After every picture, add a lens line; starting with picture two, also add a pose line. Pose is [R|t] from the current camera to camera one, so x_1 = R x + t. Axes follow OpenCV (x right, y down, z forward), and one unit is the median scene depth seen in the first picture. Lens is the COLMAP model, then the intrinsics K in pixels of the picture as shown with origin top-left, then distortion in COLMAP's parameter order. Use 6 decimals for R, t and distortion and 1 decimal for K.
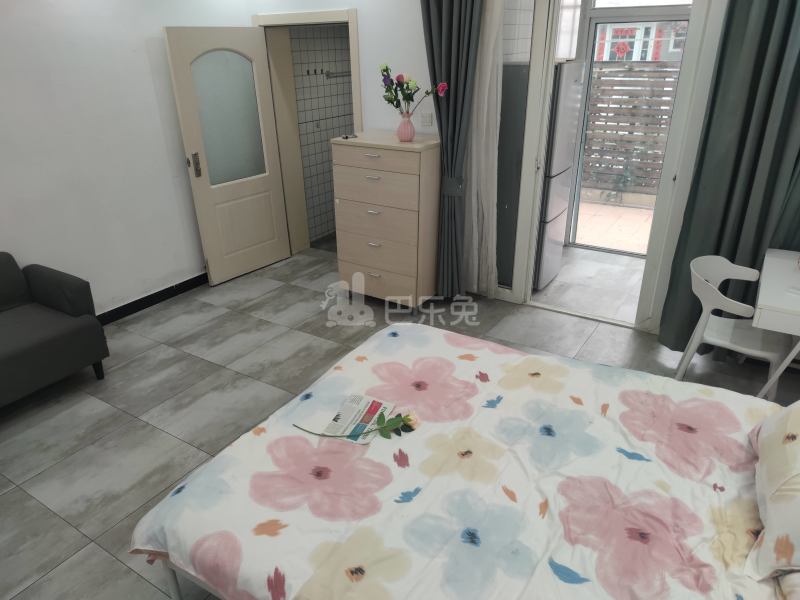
lens RADIAL K [[562.6, 0, 397.5], [0, 562.6, 312.3], [0, 0, 1]] dist [0.064263, -0.046637]
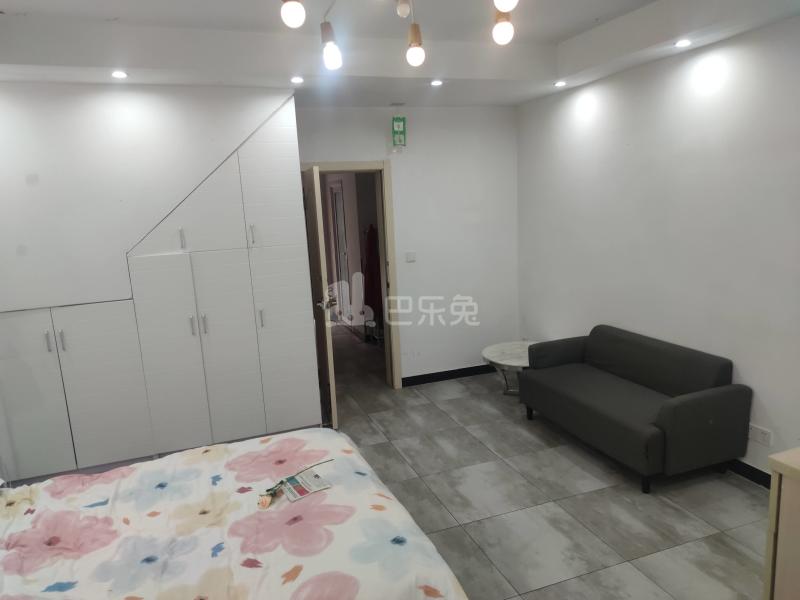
lens RADIAL K [[562.6, 0, 397.5], [0, 562.6, 312.3], [0, 0, 1]] dist [0.064263, -0.046637]
pose [[-0.599961, 0.211795, -0.771485, 0.569470], [-0.285644, 0.844052, 0.453854, -0.623090], [0.747298, 0.492665, -0.445901, 1.282578]]
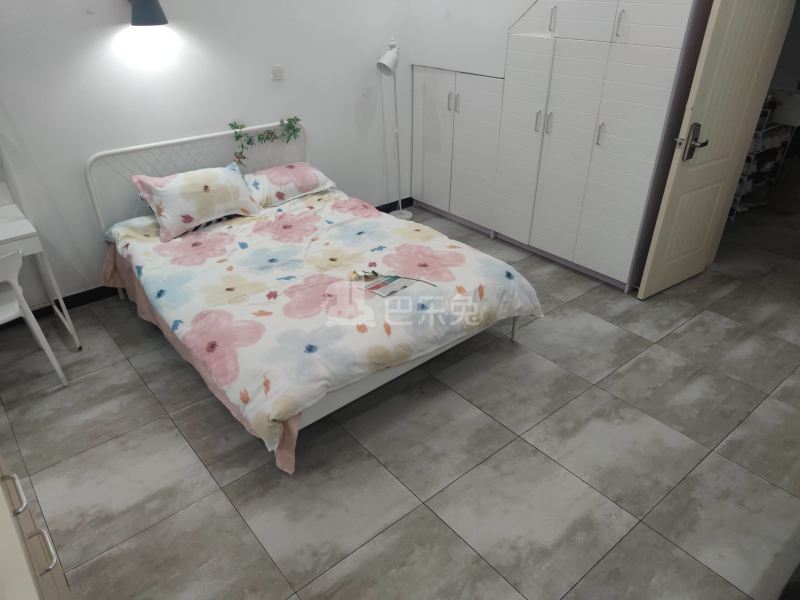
lens RADIAL K [[562.6, 0, 397.5], [0, 562.6, 312.3], [0, 0, 1]] dist [0.064263, -0.046637]
pose [[-0.956174, -0.128989, 0.262855, -0.377310], [0.148441, 0.560259, 0.814908, -0.719129], [-0.252381, 0.818213, -0.516558, 1.466060]]
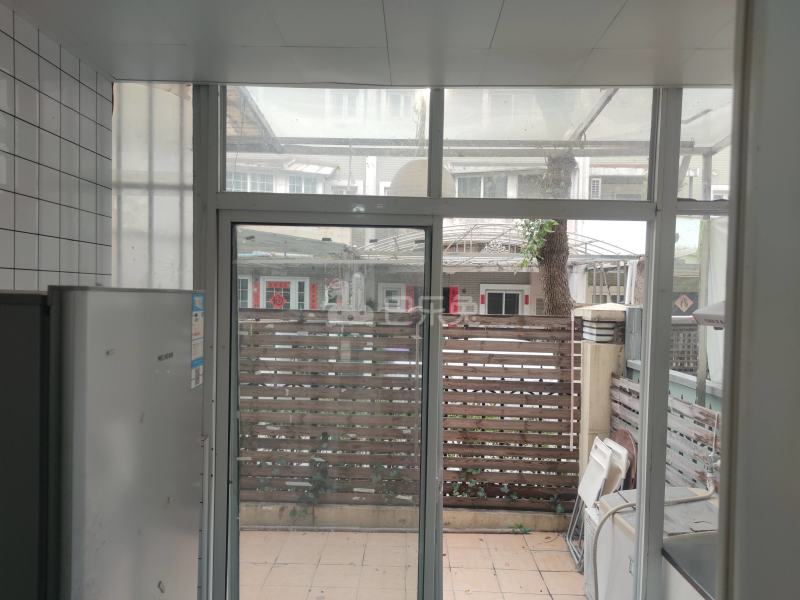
lens RADIAL K [[562.6, 0, 397.5], [0, 562.6, 312.3], [0, 0, 1]] dist [0.064263, -0.046637]
pose [[0.848322, 0.026068, 0.528839, 0.411258], [0.190309, 0.917031, -0.350481, -0.485406], [-0.494098, 0.397963, 0.772976, 1.147038]]
